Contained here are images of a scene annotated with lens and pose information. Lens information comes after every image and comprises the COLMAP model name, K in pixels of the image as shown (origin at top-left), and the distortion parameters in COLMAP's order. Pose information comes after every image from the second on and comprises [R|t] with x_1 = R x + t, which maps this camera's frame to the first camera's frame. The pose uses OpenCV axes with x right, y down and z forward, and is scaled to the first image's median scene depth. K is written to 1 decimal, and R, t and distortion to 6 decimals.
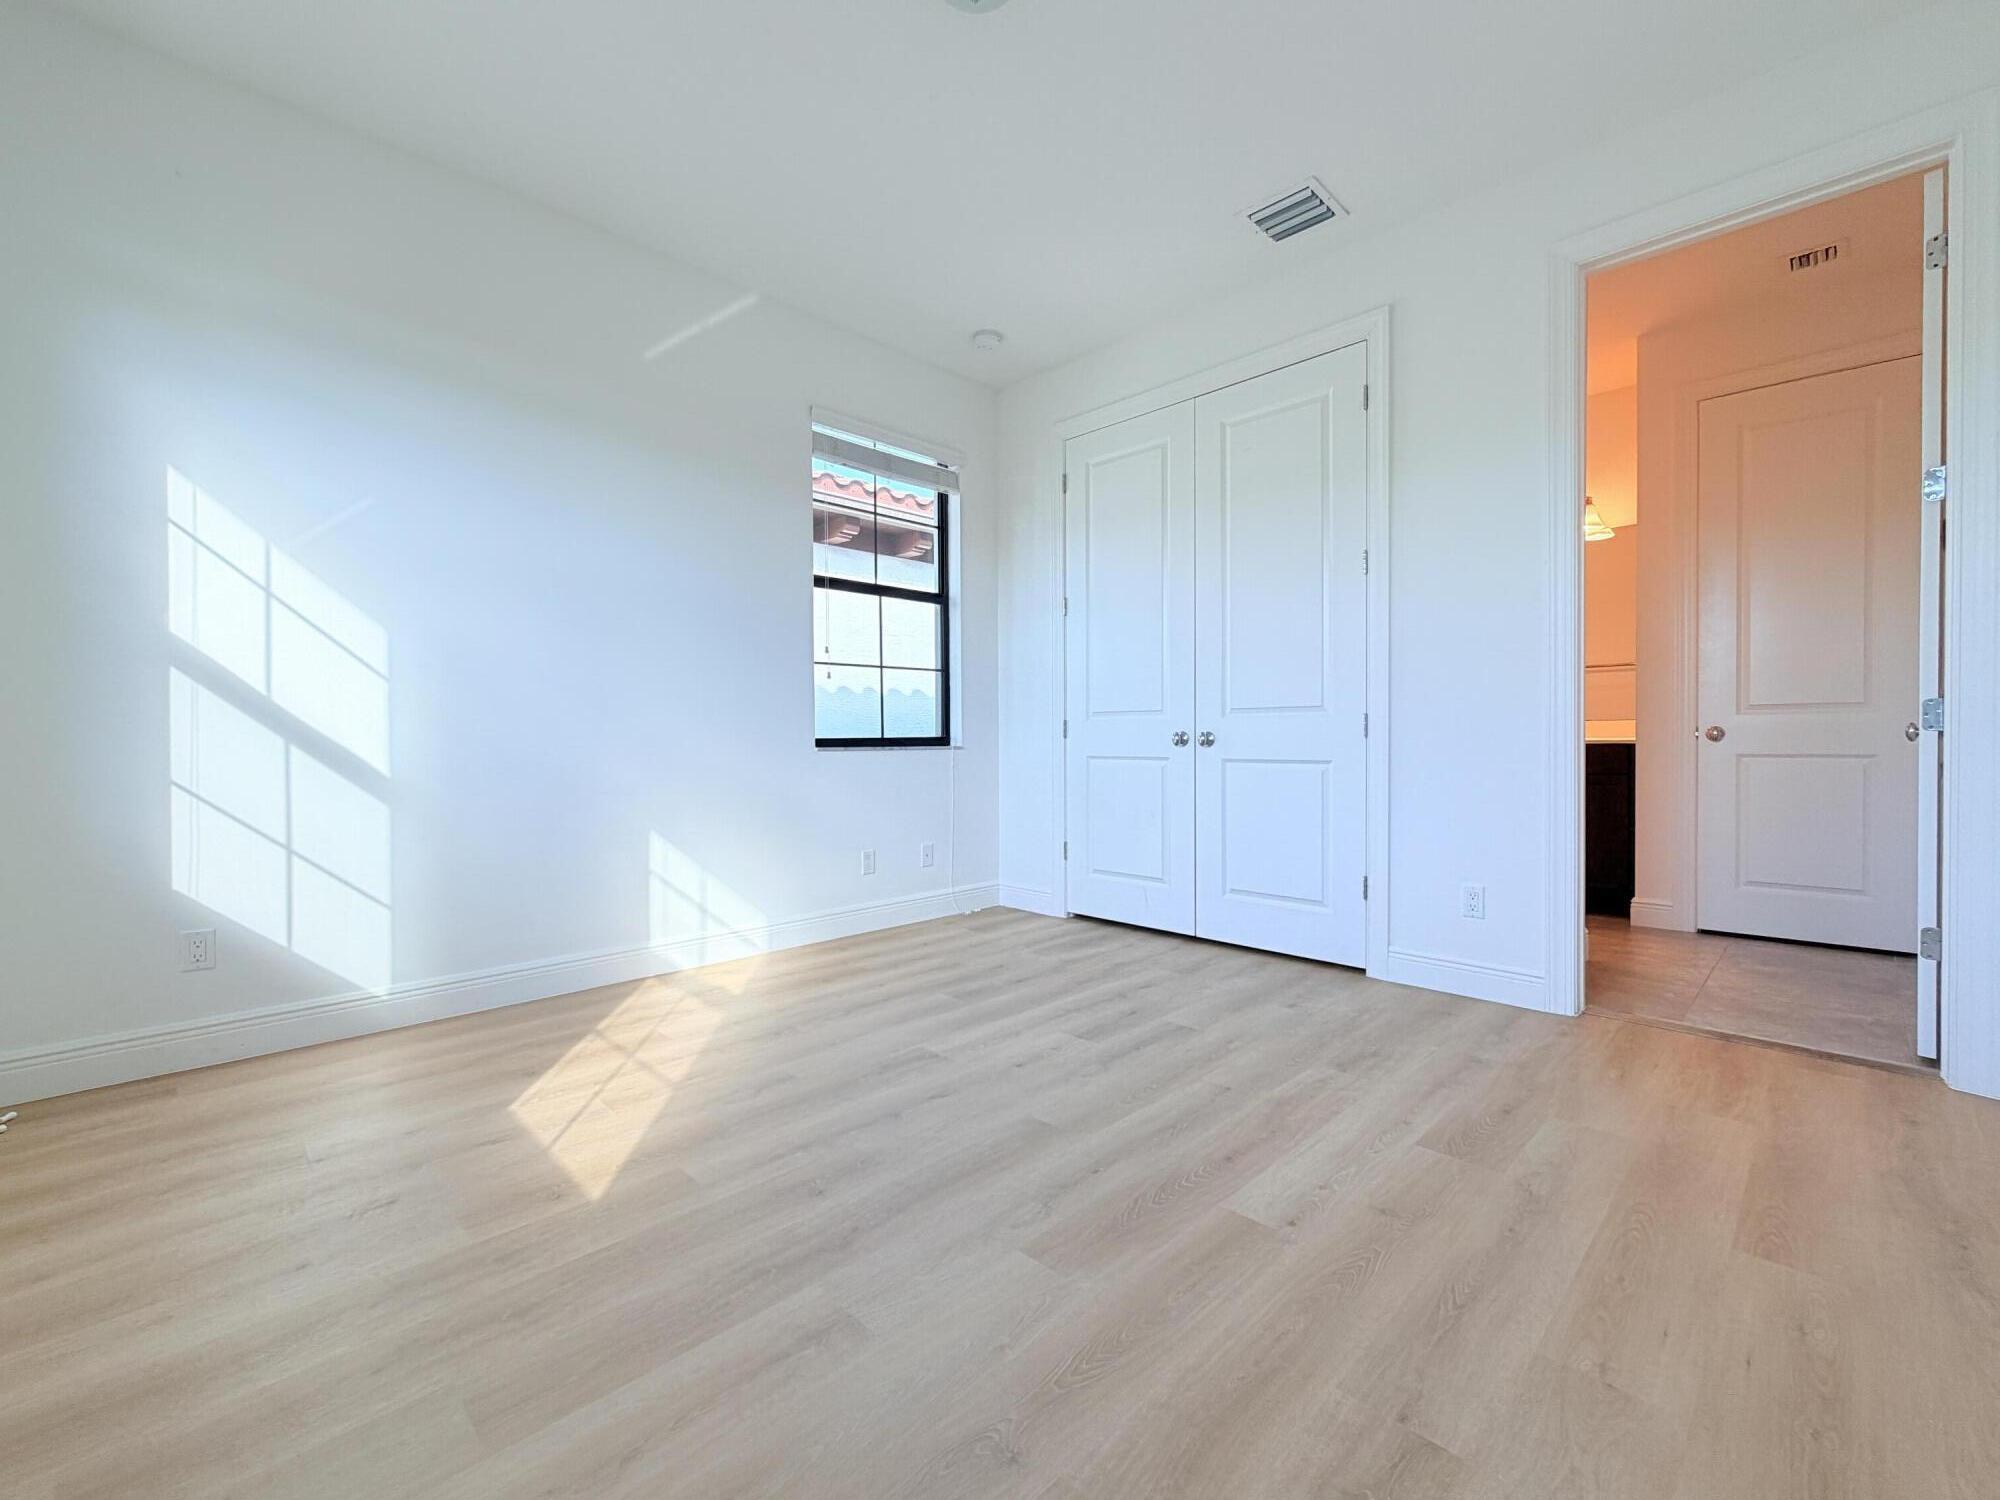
lens RADIAL K [[860.9, 0, 975.7], [0, 860.9, 743.9], [0, 0, 1]] dist [0.012990, 0.000186]
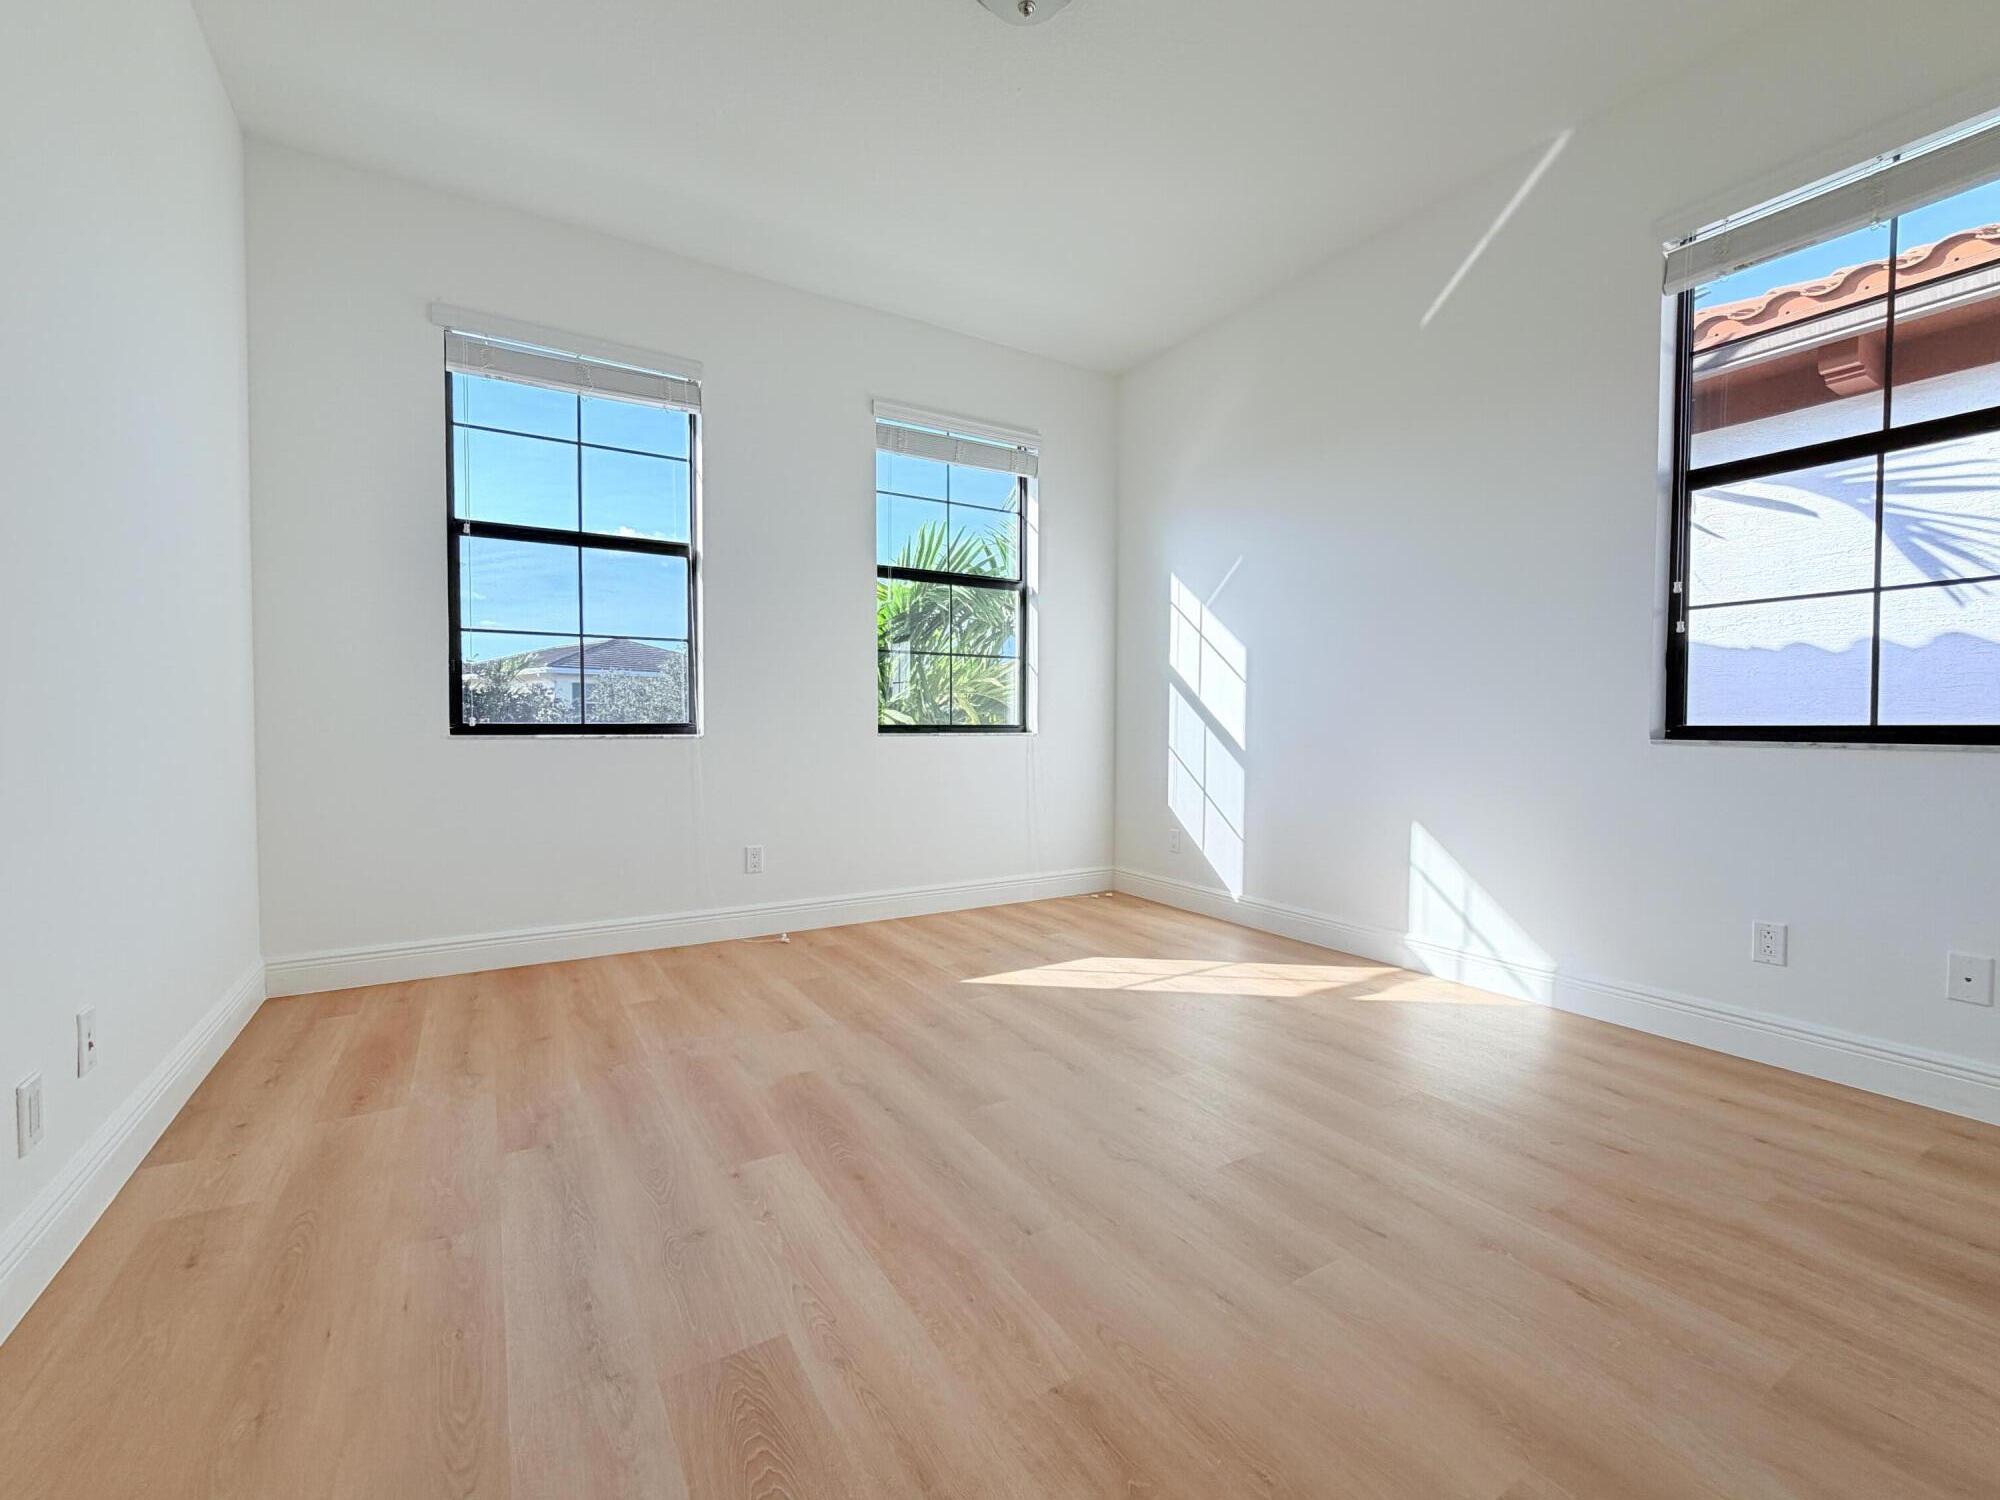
lens RADIAL K [[834.3, 0, 1001.3], [0, 834.3, 754.1], [0, 0, 1]] dist [-0.000154, 0.000014]
pose [[-0.218258, 0.036303, -0.975216, 0.861198], [-0.012038, 0.999132, 0.039887, -0.006699], [0.975817, 0.020445, -0.217631, 1.033045]]
